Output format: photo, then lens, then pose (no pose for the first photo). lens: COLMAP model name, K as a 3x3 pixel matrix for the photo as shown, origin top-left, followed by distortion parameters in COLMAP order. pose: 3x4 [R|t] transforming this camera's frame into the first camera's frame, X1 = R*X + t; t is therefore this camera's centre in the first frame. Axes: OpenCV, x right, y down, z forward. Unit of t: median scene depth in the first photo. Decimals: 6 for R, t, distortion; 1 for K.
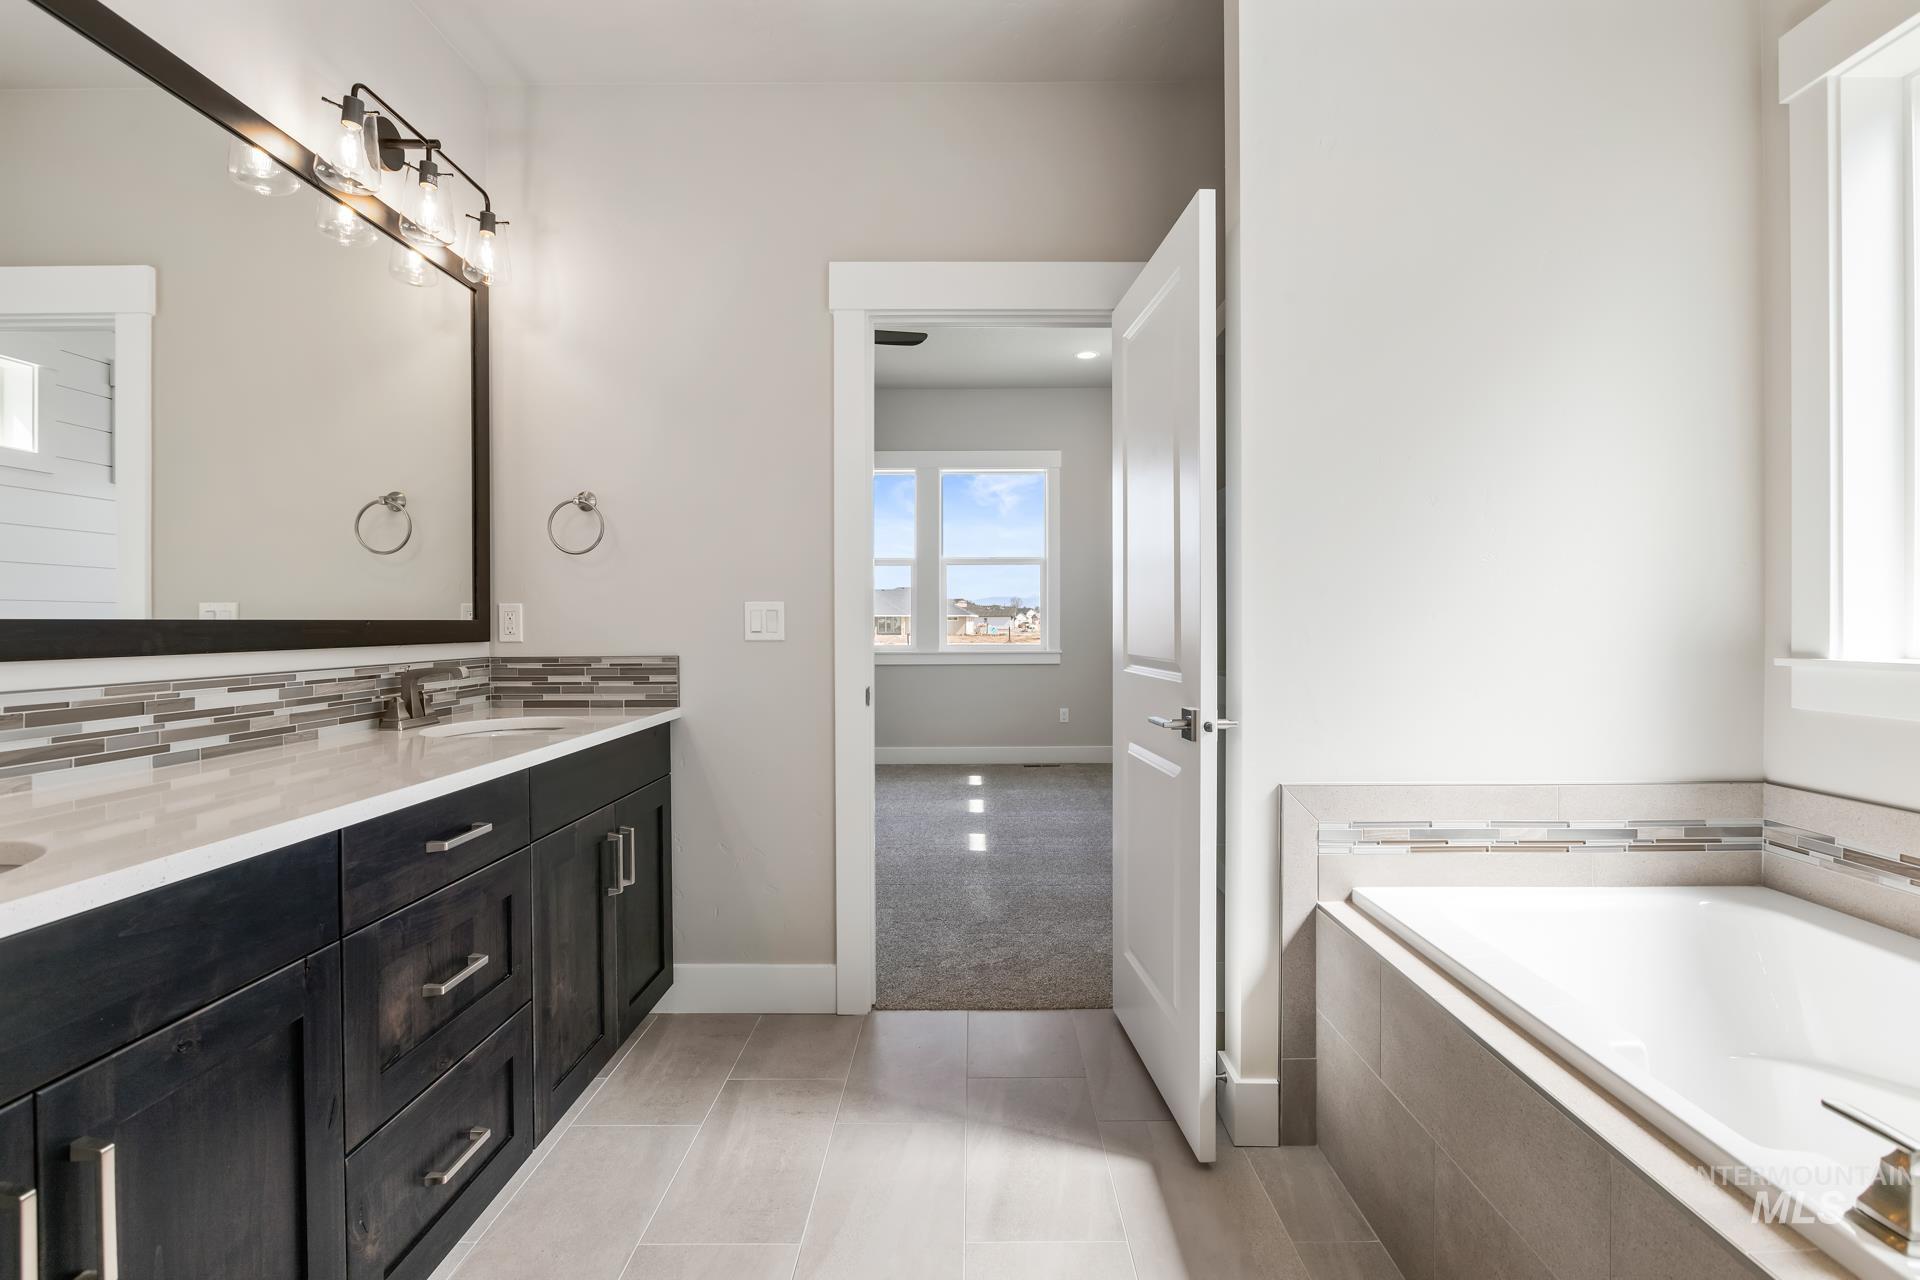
lens RADIAL K [[920.5, 0, 956.9], [0, 920.5, 634.9], [0, 0, 1]] dist [0.001562, -0.003334]
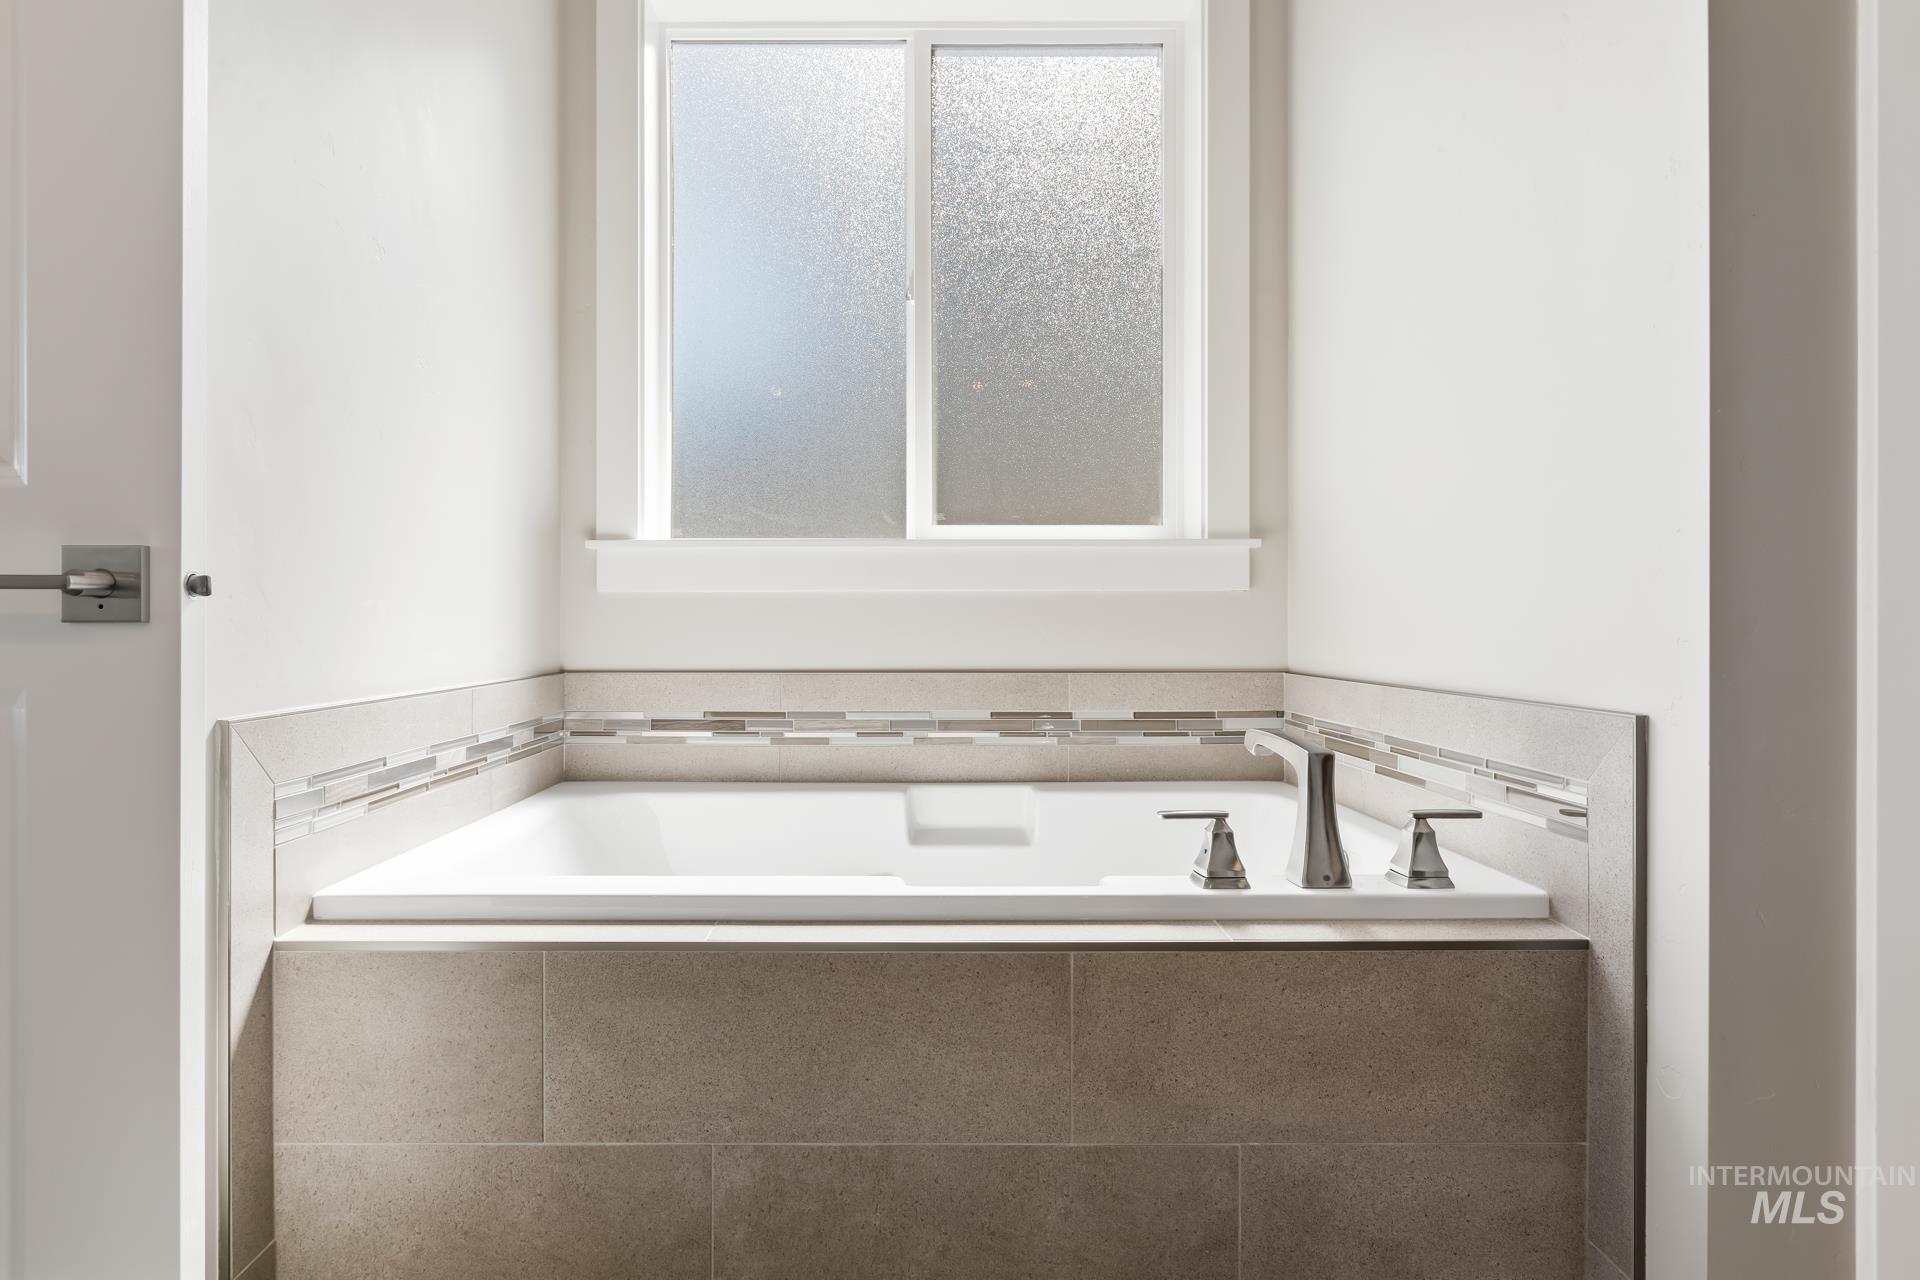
lens RADIAL K [[1022.9, 0, 955.9], [0, 1022.9, 632.9], [0, 0, 1]] dist [0.002534, 0.000189]
pose [[-0.039203, -0.003240, 0.999226, -0.307191], [0.013223, 0.999906, 0.003761, 0.182747], [-0.999144, 0.013360, -0.039156, 0.964667]]
